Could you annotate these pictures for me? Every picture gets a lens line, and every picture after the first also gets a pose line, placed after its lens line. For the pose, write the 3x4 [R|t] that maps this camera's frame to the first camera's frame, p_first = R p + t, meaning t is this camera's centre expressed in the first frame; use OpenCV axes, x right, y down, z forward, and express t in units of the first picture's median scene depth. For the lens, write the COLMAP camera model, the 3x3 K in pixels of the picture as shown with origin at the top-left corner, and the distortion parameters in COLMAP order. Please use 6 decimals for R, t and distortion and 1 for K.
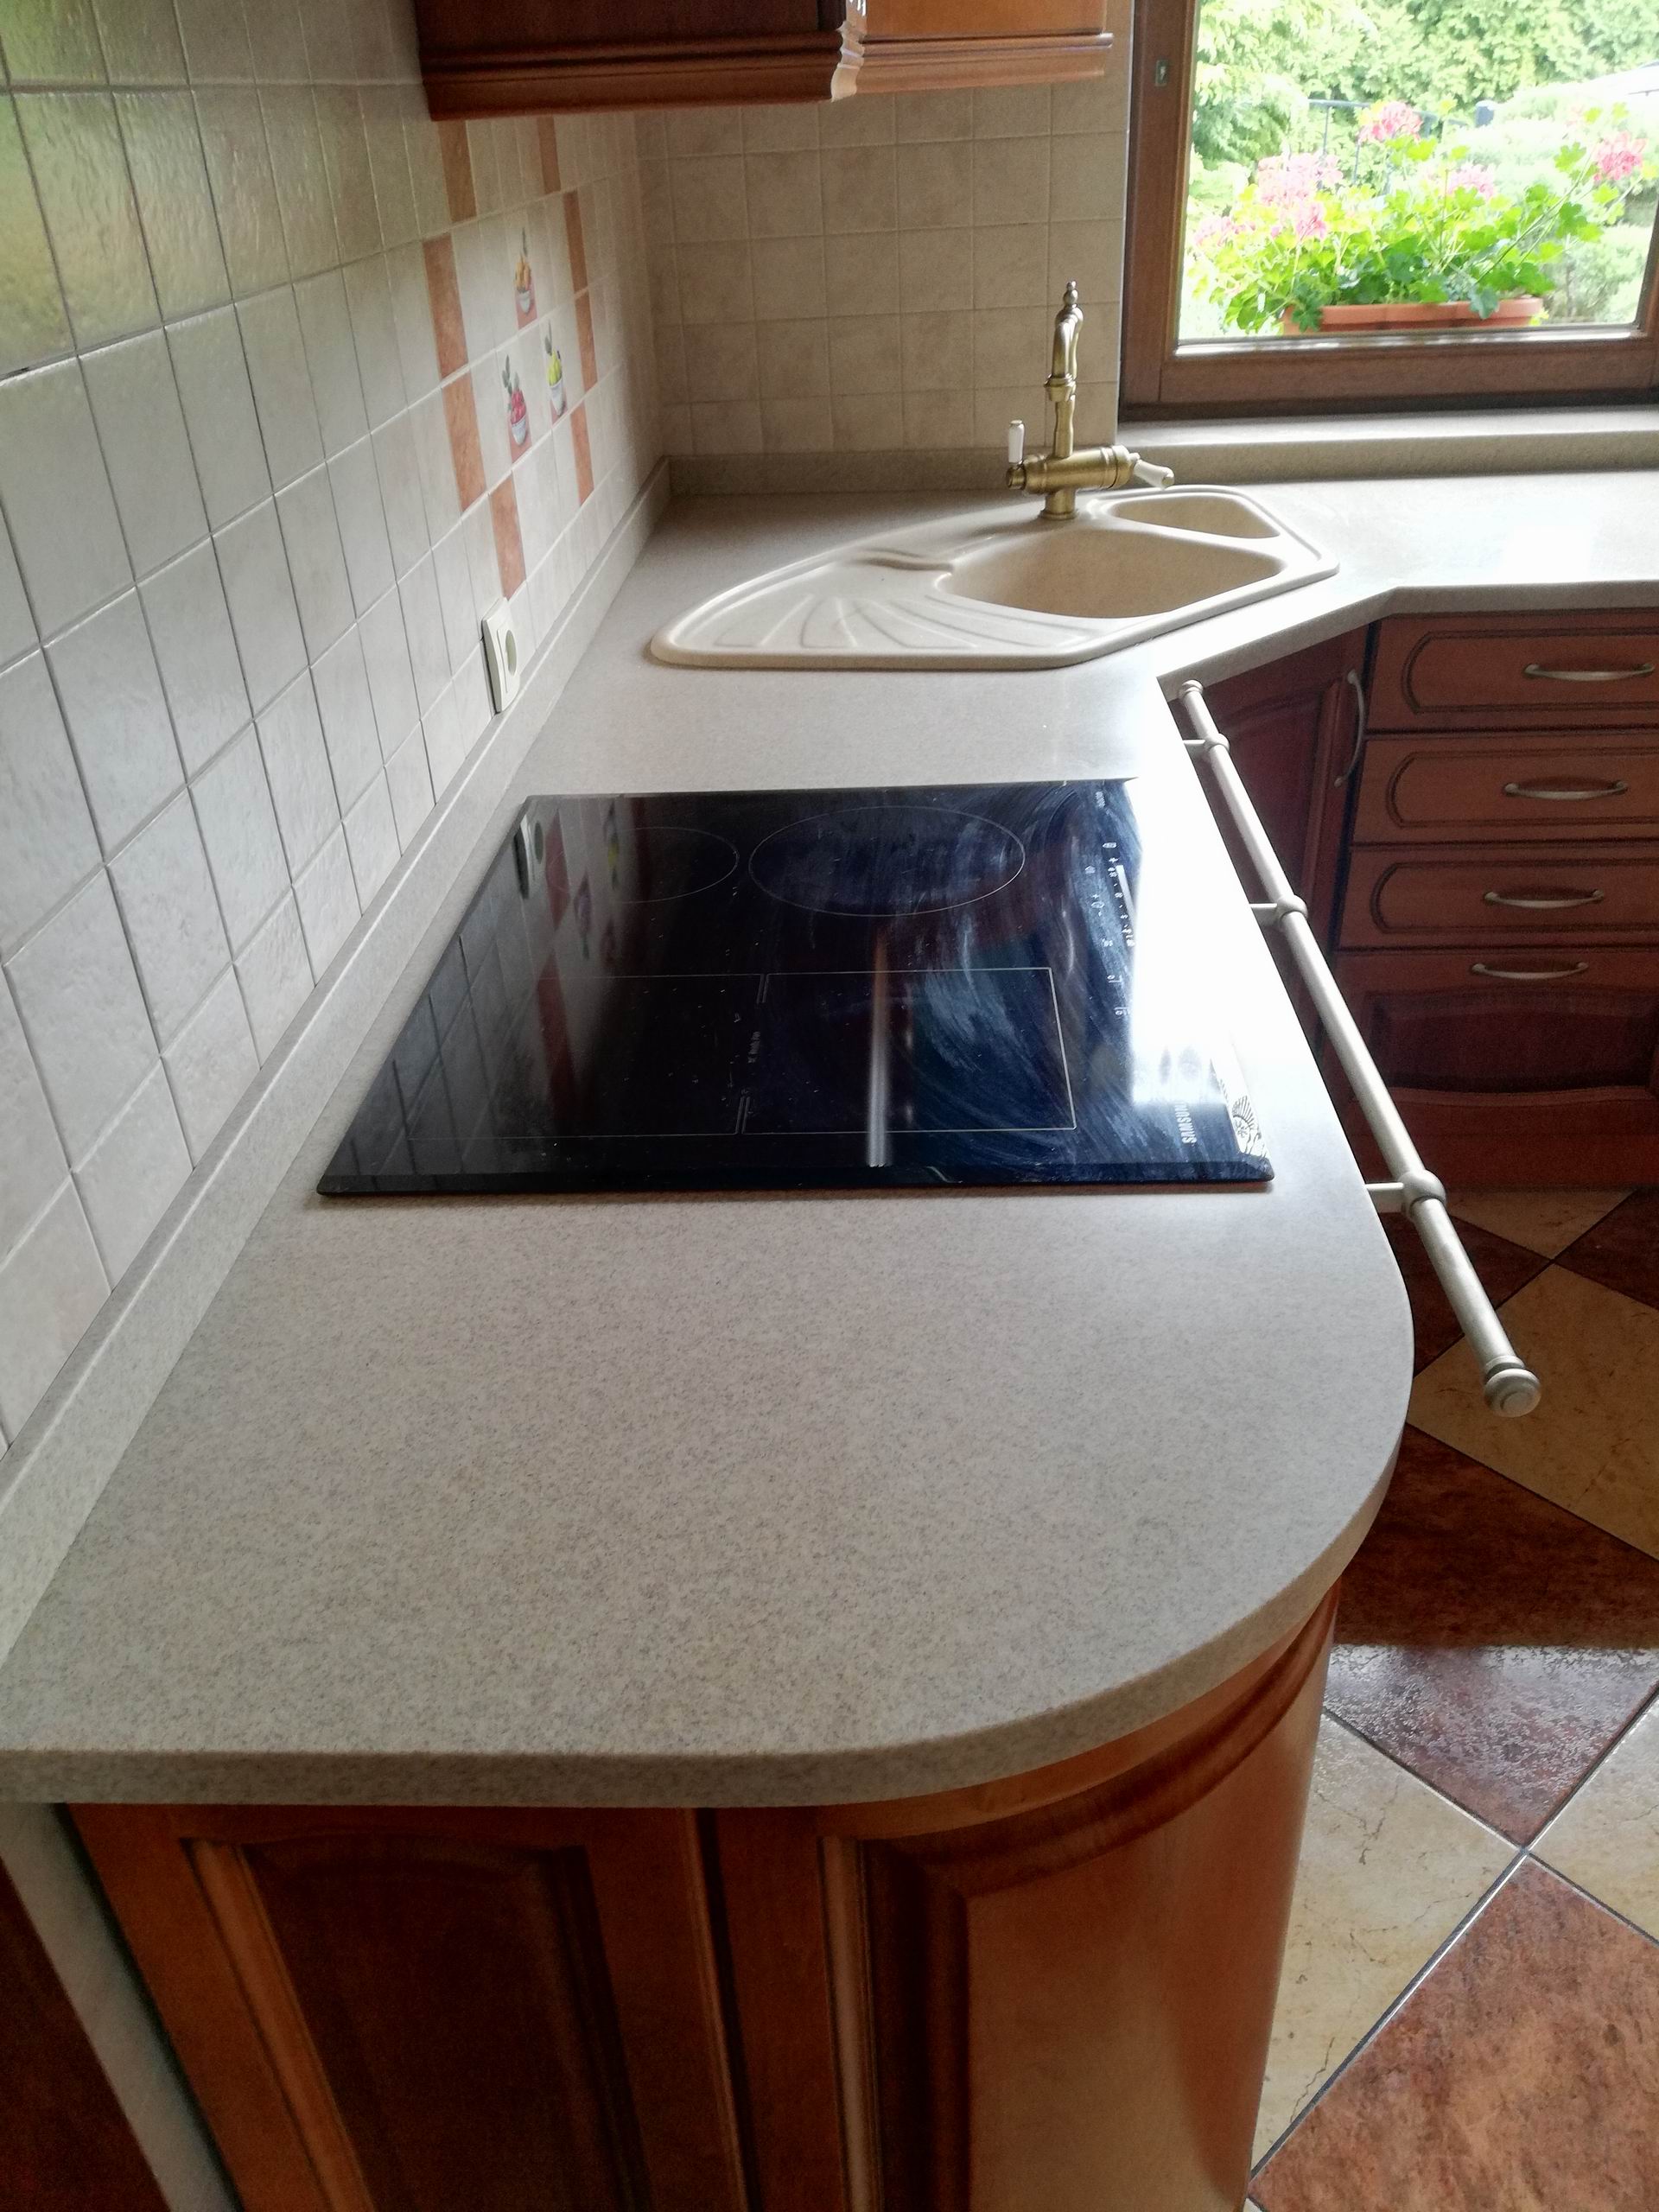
lens RADIAL K [[1652.3, 0, 820.7], [0, 1652.3, 1097.4], [0, 0, 1]] dist [0.034401, -0.039104]
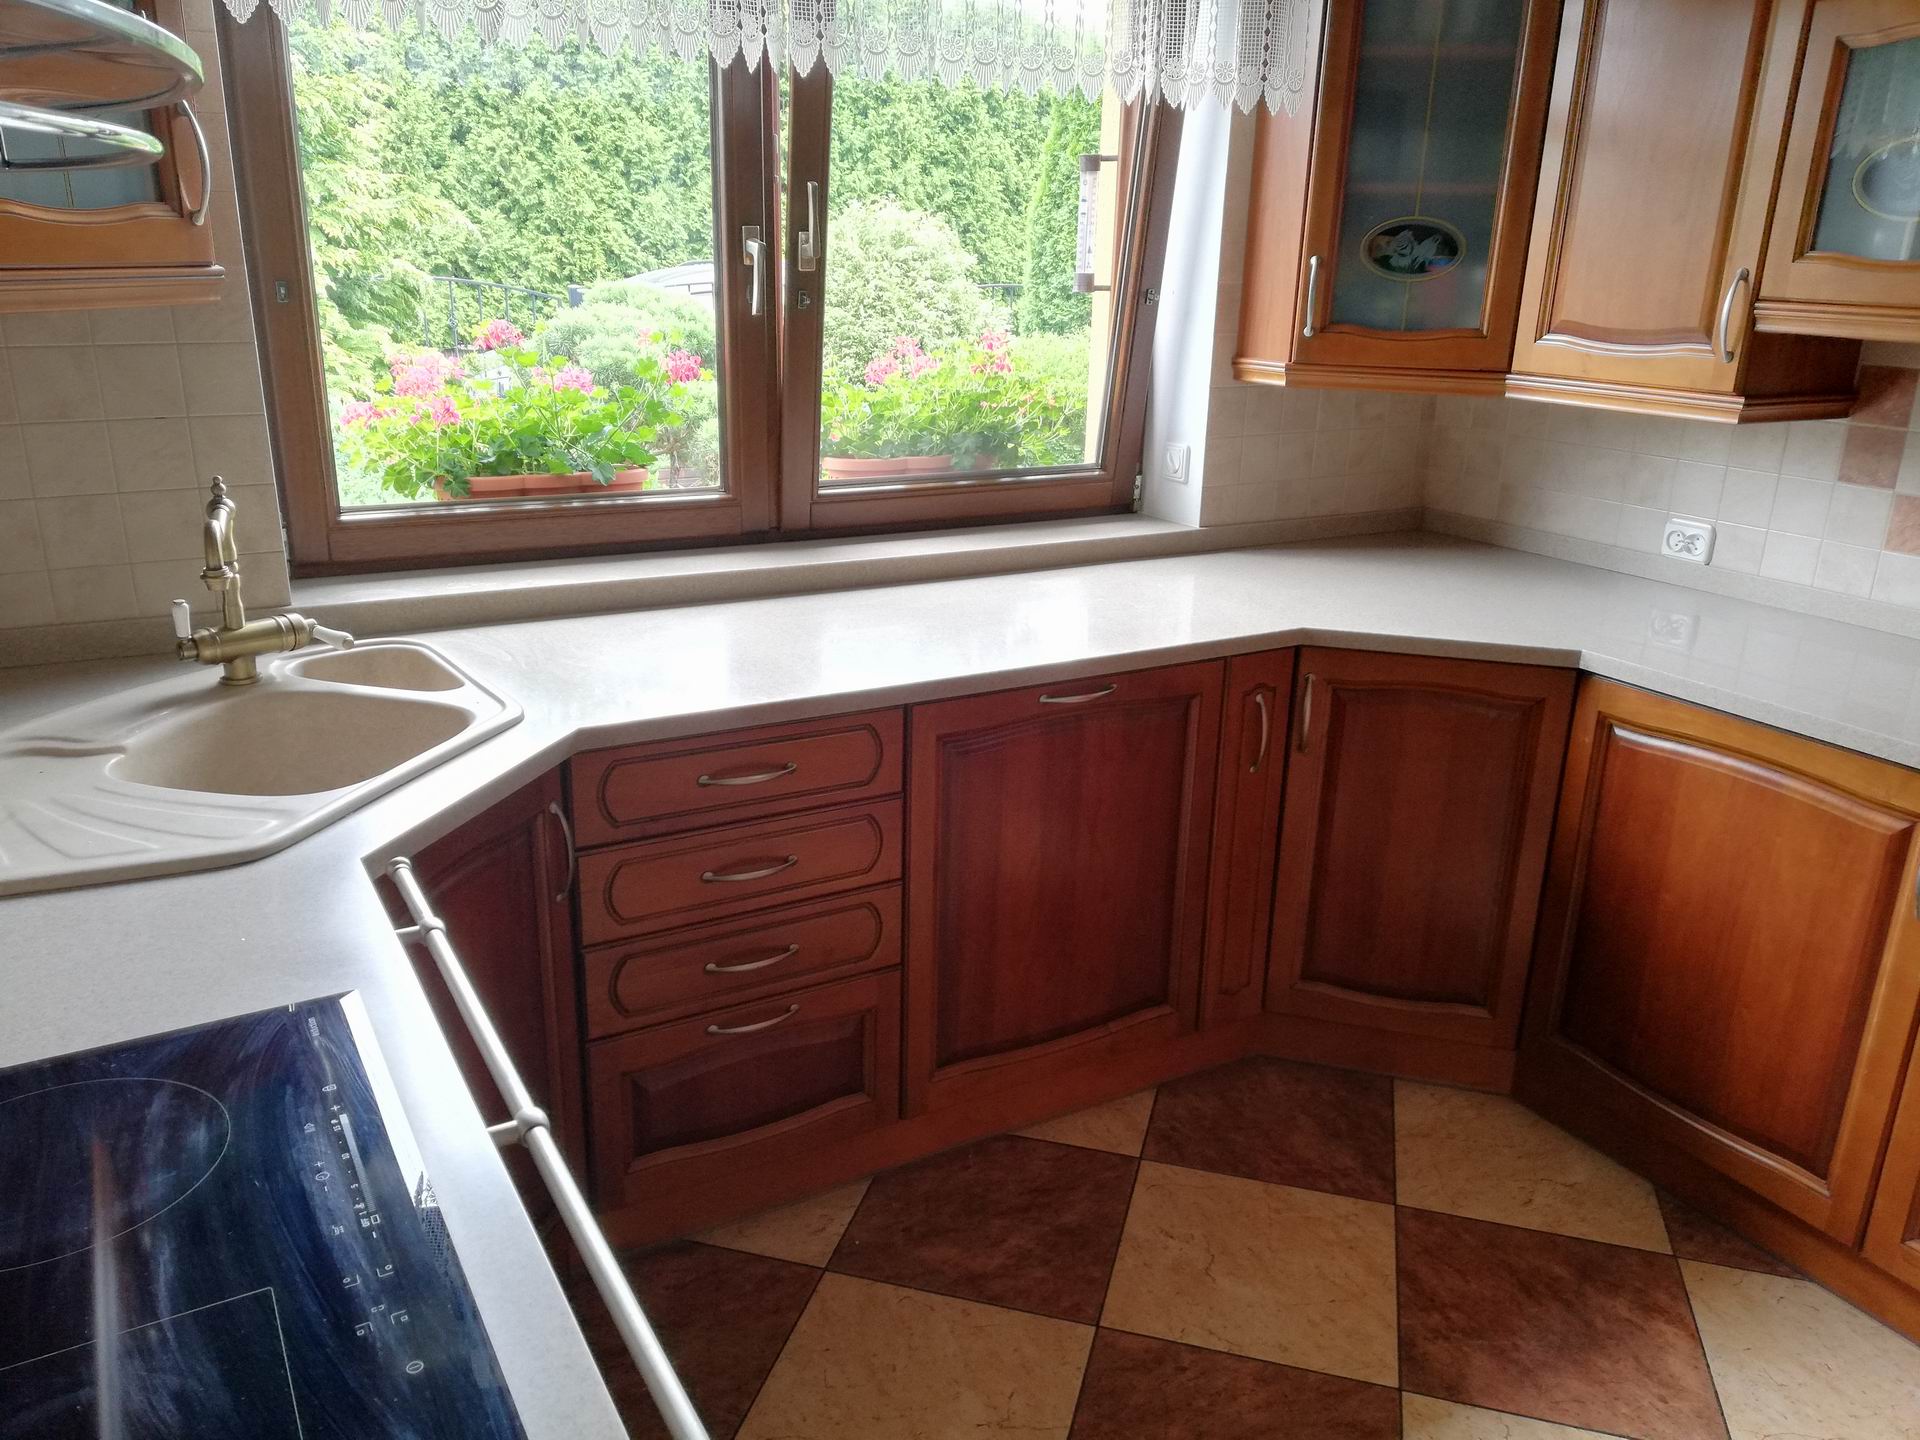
lens RADIAL K [[1425.6, 0, 955.3], [0, 1425.6, 718.3], [0, 0, 1]] dist [0.038338, -0.041967]
pose [[0.835590, -0.111191, 0.537983, 0.033446], [0.233530, 0.958308, -0.164653, -0.081451], [-0.497245, 0.263217, 0.826719, 0.056043]]
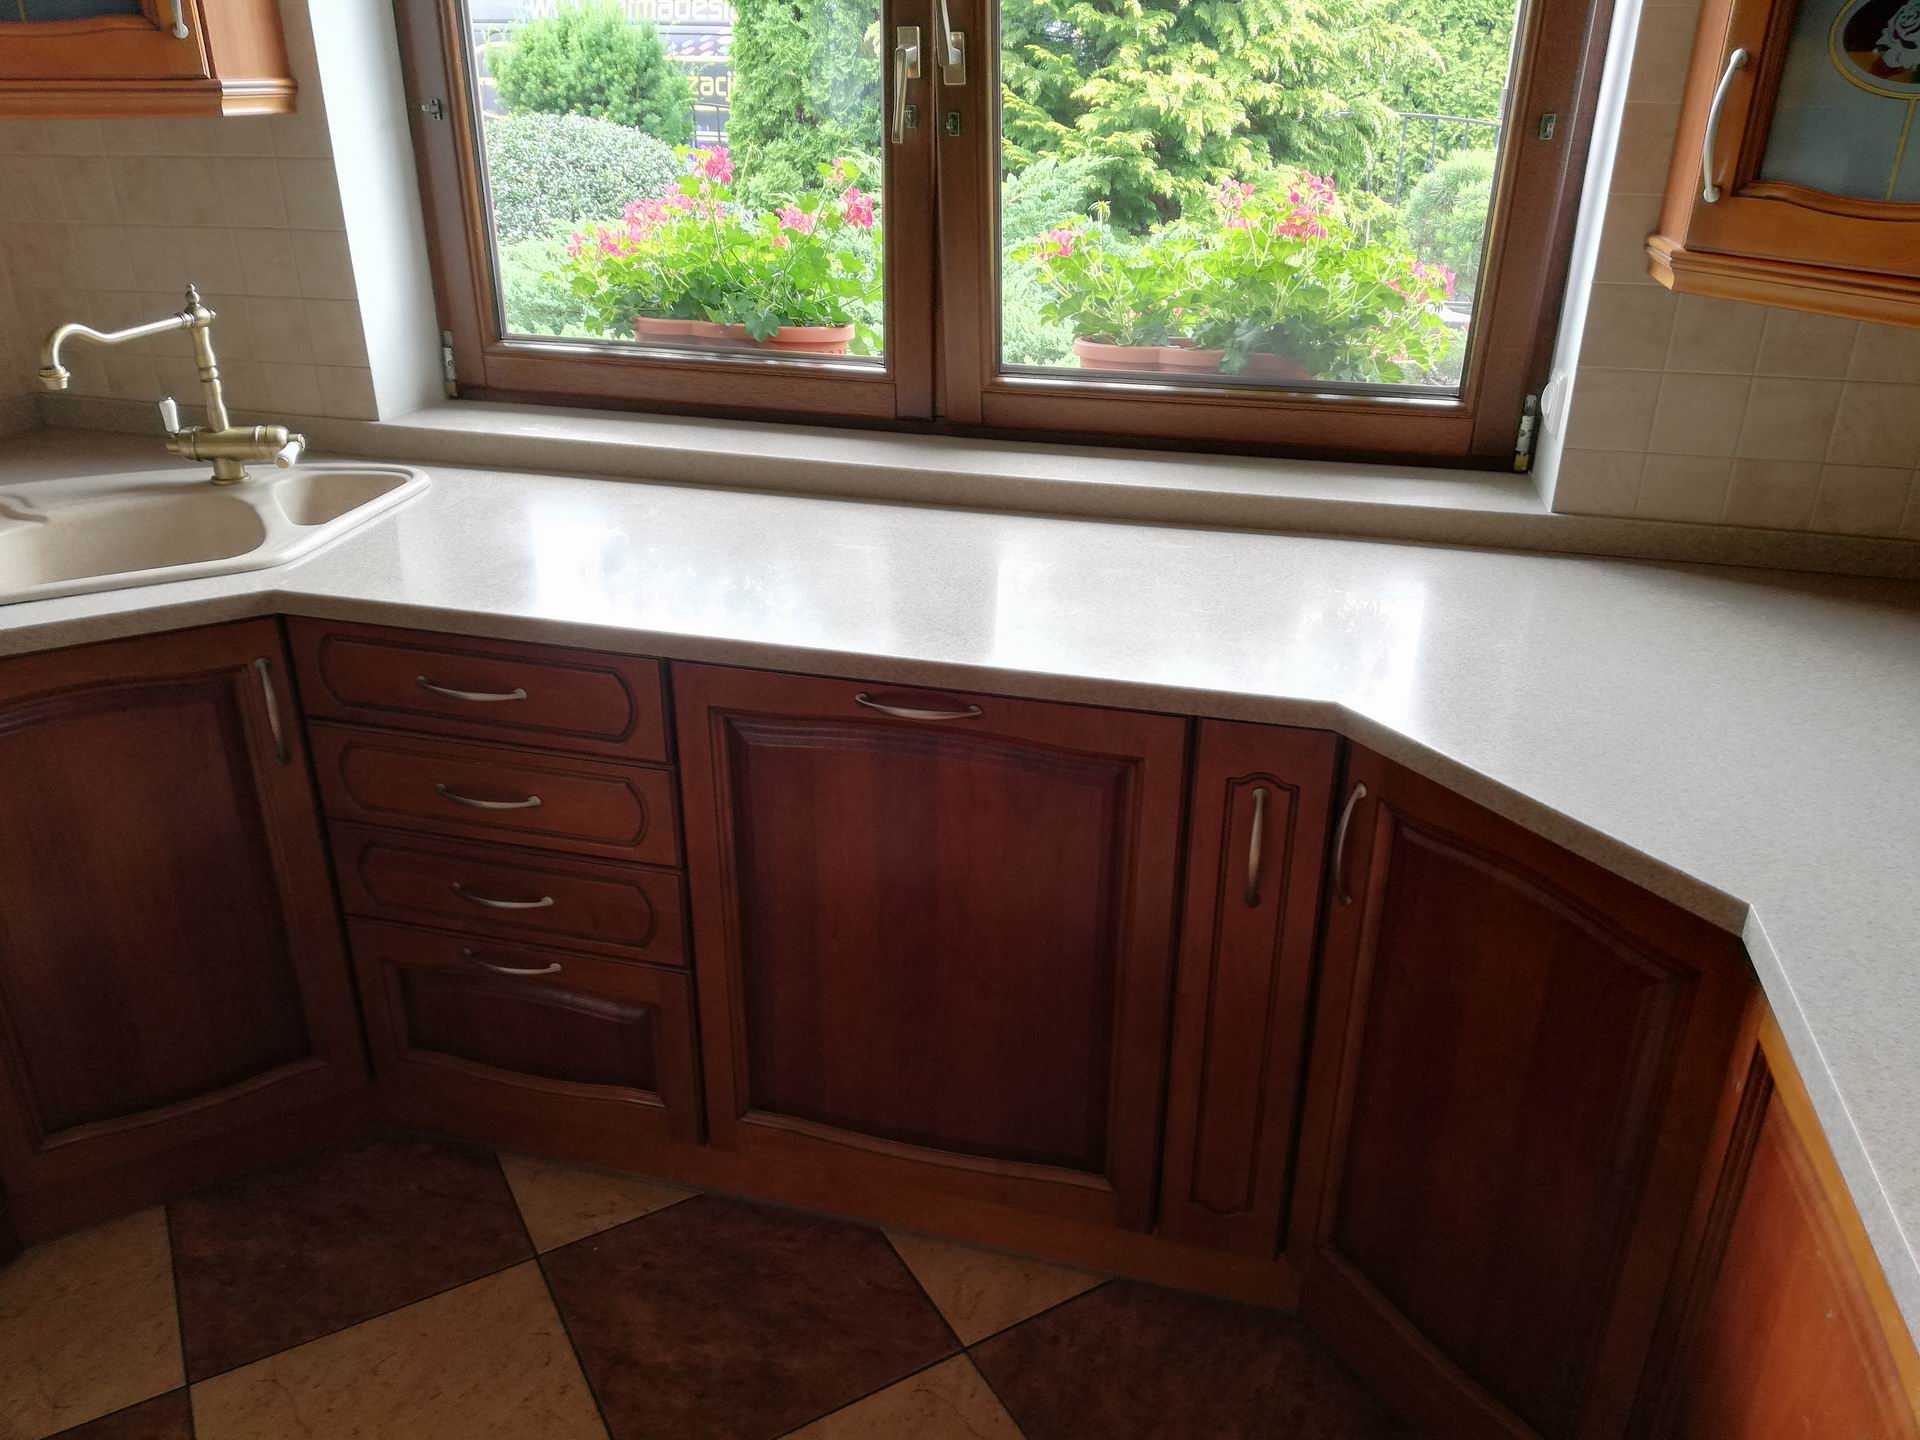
lens RADIAL K [[1434.1, 0, 960.0], [0, 1434.1, 720.0], [0, 0, 1]] dist [0.034401, -0.039104]
pose [[0.979607, 0.126925, -0.155760, 0.808110], [-0.144312, 0.983850, -0.105894, -0.167702], [0.139804, 0.126213, 0.982102, 0.152150]]
